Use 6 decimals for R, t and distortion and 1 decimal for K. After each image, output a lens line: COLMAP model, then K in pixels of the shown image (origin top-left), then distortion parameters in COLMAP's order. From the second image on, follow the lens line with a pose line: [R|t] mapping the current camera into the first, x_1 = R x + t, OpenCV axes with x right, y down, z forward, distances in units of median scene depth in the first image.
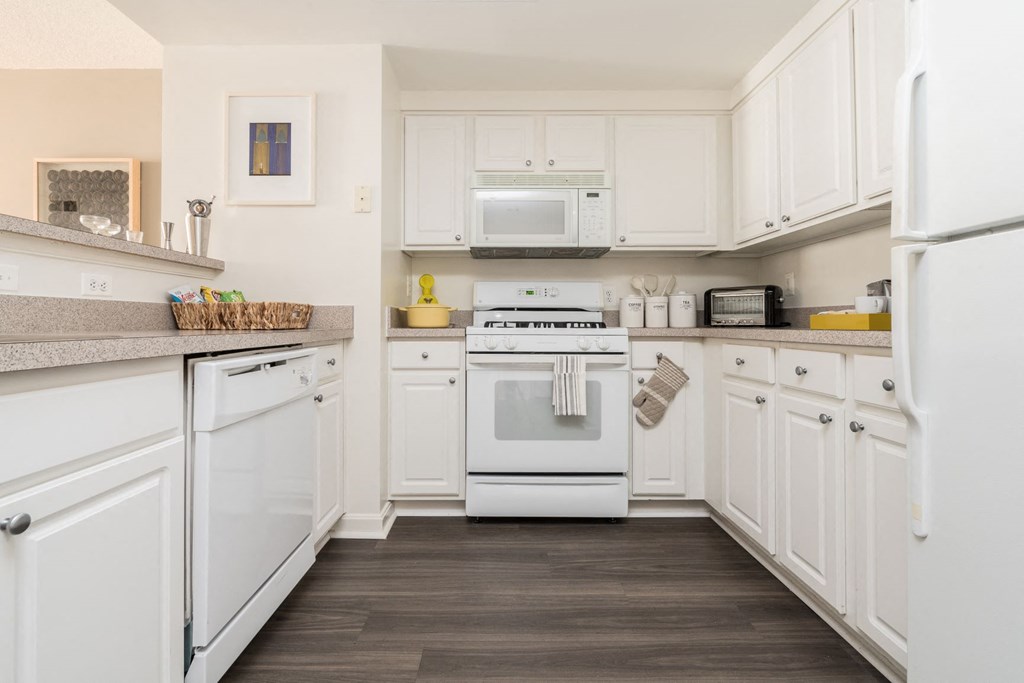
lens RADIAL K [[474.4, 0, 507.3], [0, 474.4, 316.2], [0, 0, 1]] dist [-0.001679, 0.000192]
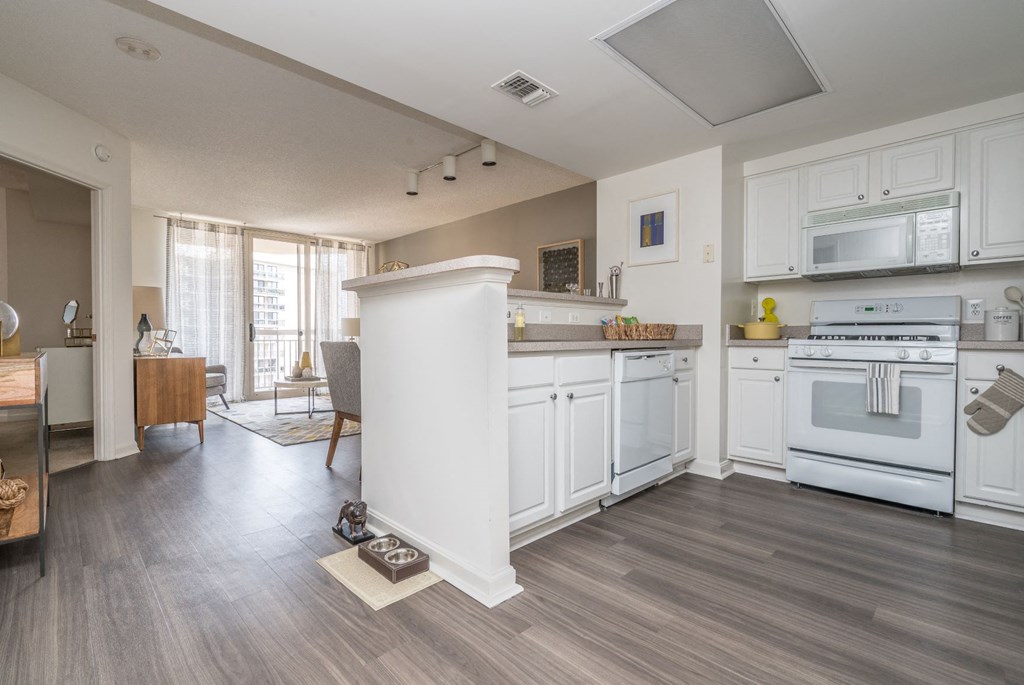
lens RADIAL K [[462.7, 0, 512.0], [0, 462.7, 342.5], [0, 0, 1]] dist [-0.000097, 0.000115]
pose [[0.704109, 0.012072, -0.709990, 0.299223], [0.007974, 0.999658, 0.024905, -0.006179], [0.710048, -0.023198, 0.703772, -0.478045]]
